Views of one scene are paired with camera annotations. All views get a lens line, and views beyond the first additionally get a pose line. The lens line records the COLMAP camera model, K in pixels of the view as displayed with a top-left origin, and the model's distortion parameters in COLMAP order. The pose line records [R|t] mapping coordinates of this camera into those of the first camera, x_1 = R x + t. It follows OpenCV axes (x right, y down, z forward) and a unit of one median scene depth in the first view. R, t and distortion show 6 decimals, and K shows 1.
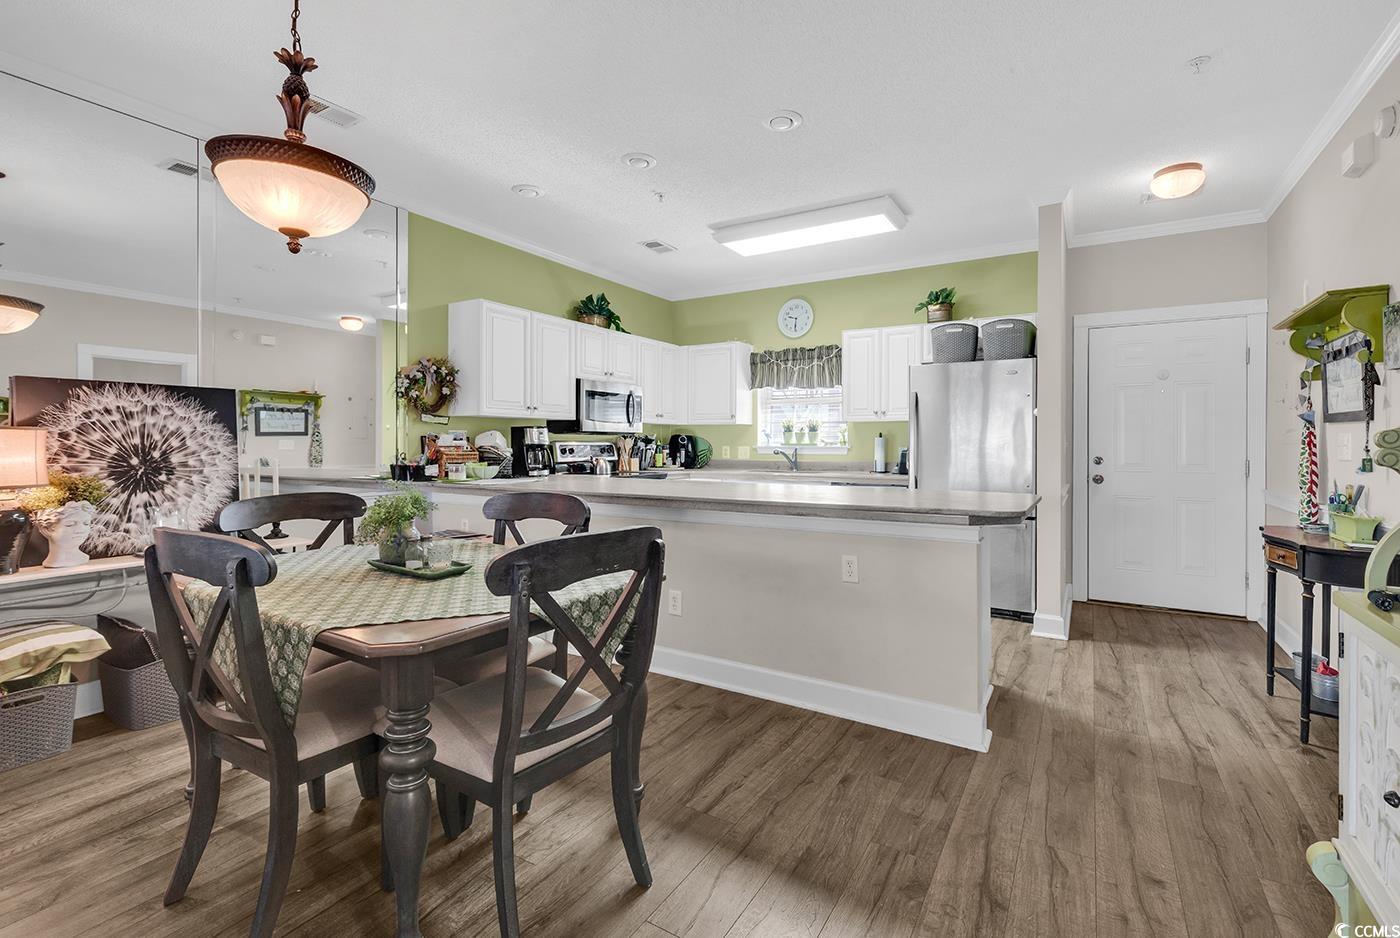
lens RADIAL K [[641.8, 0, 707.0], [0, 641.8, 439.2], [0, 0, 1]] dist [0.001524, 0.000161]
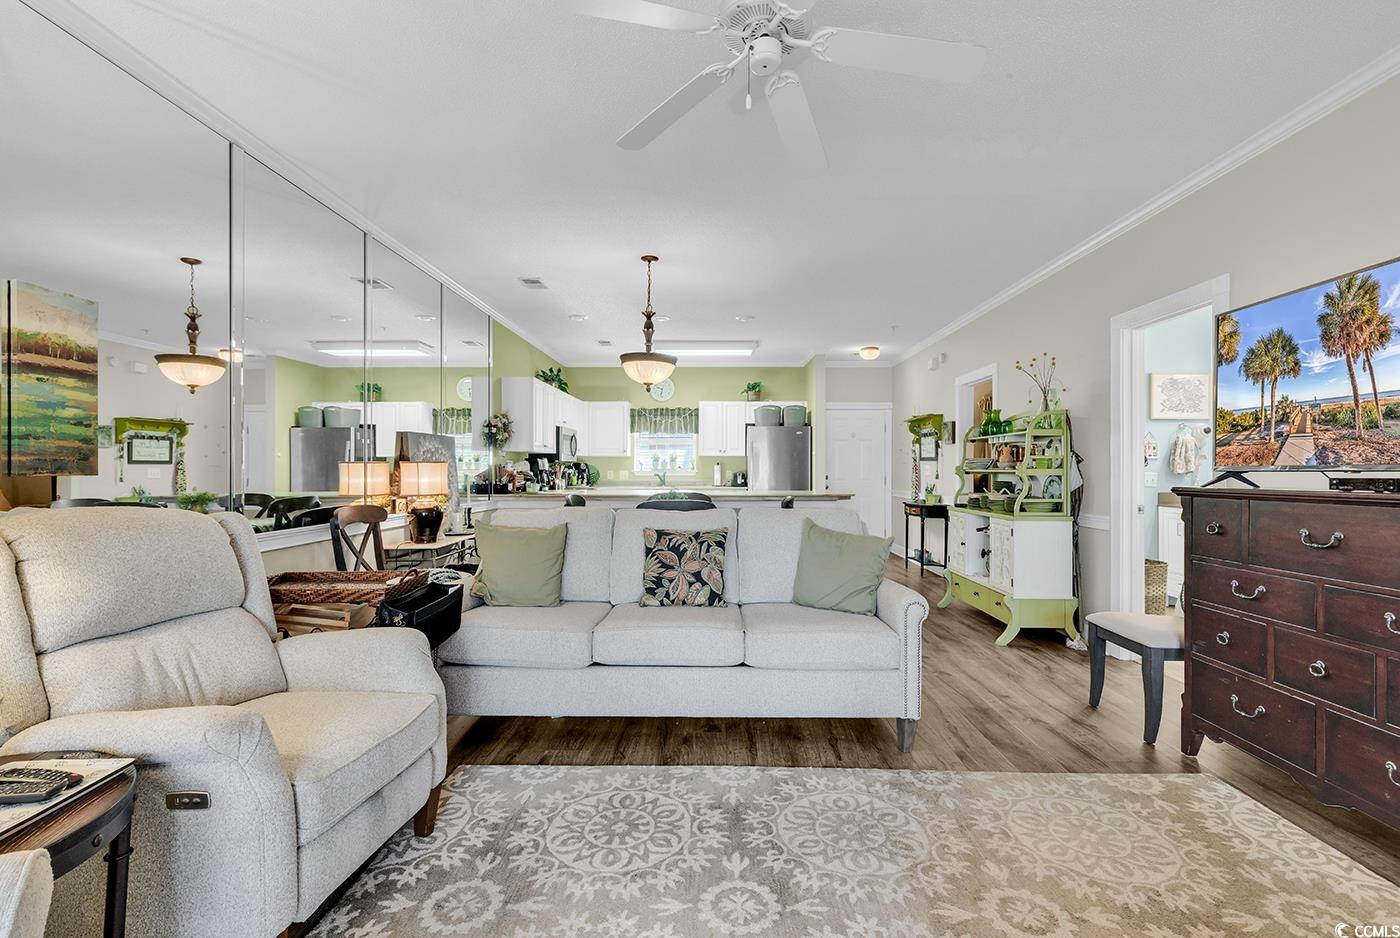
lens RADIAL K [[634.8, 0, 725.3], [0, 634.8, 469.3], [0, 0, 1]] dist [0.003365, 0.000300]
pose [[0.852630, -0.004190, 0.522498, -0.682141], [0.000581, 0.999975, 0.007072, -0.004587], [-0.522514, -0.005726, 0.852611, -0.503821]]
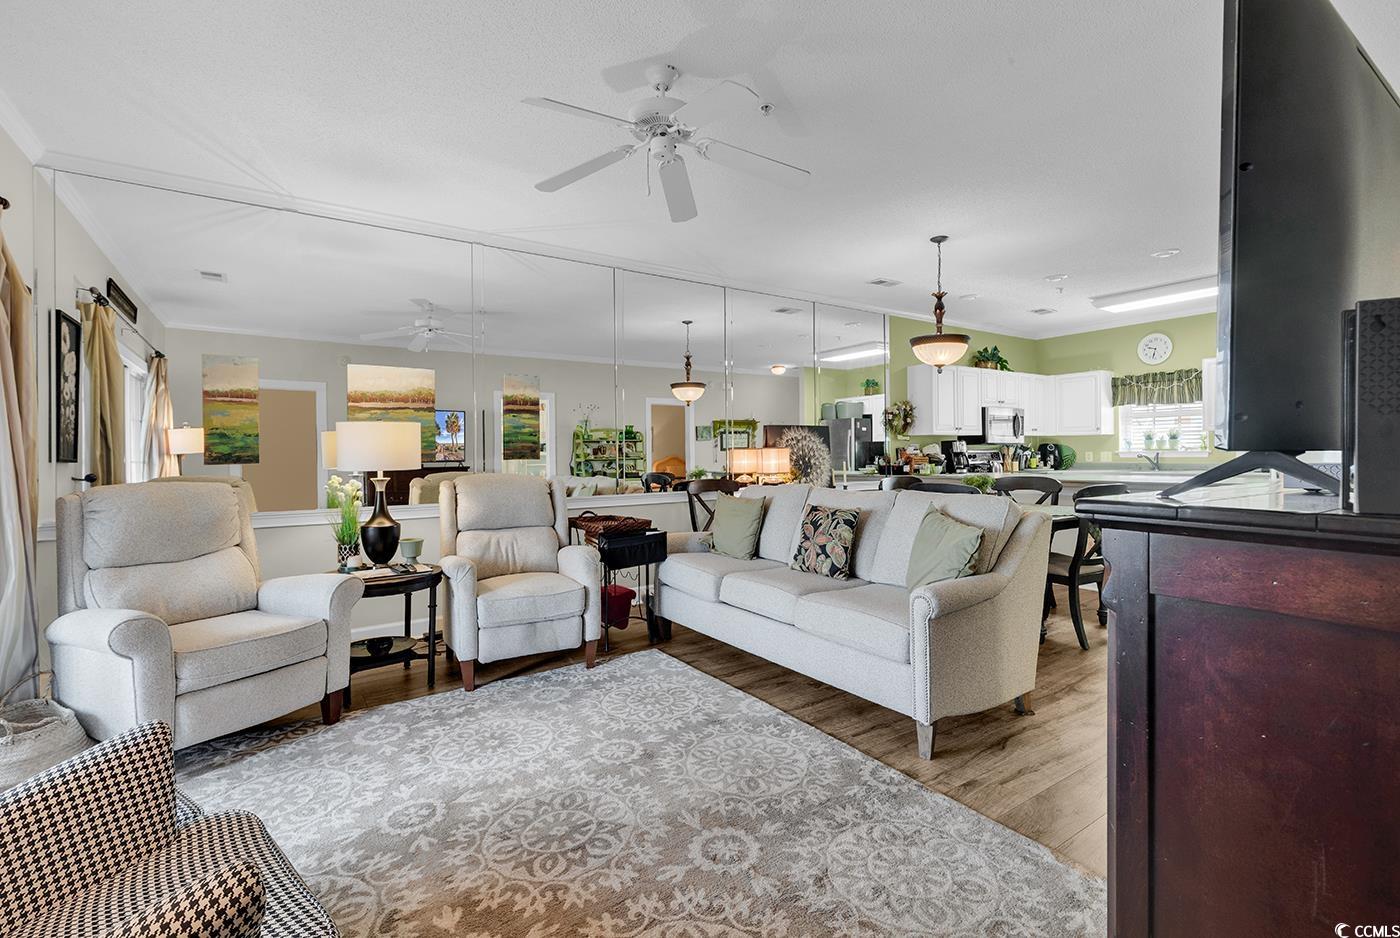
lens RADIAL K [[652.6, 0, 699.0], [0, 652.6, 453.6], [0, 0, 1]] dist [0.001784, 0.000073]
pose [[0.910110, -0.014763, -0.414104, -0.186672], [0.017561, 0.999841, 0.002951, -0.004245], [0.413995, -0.009958, 0.910225, -0.672512]]
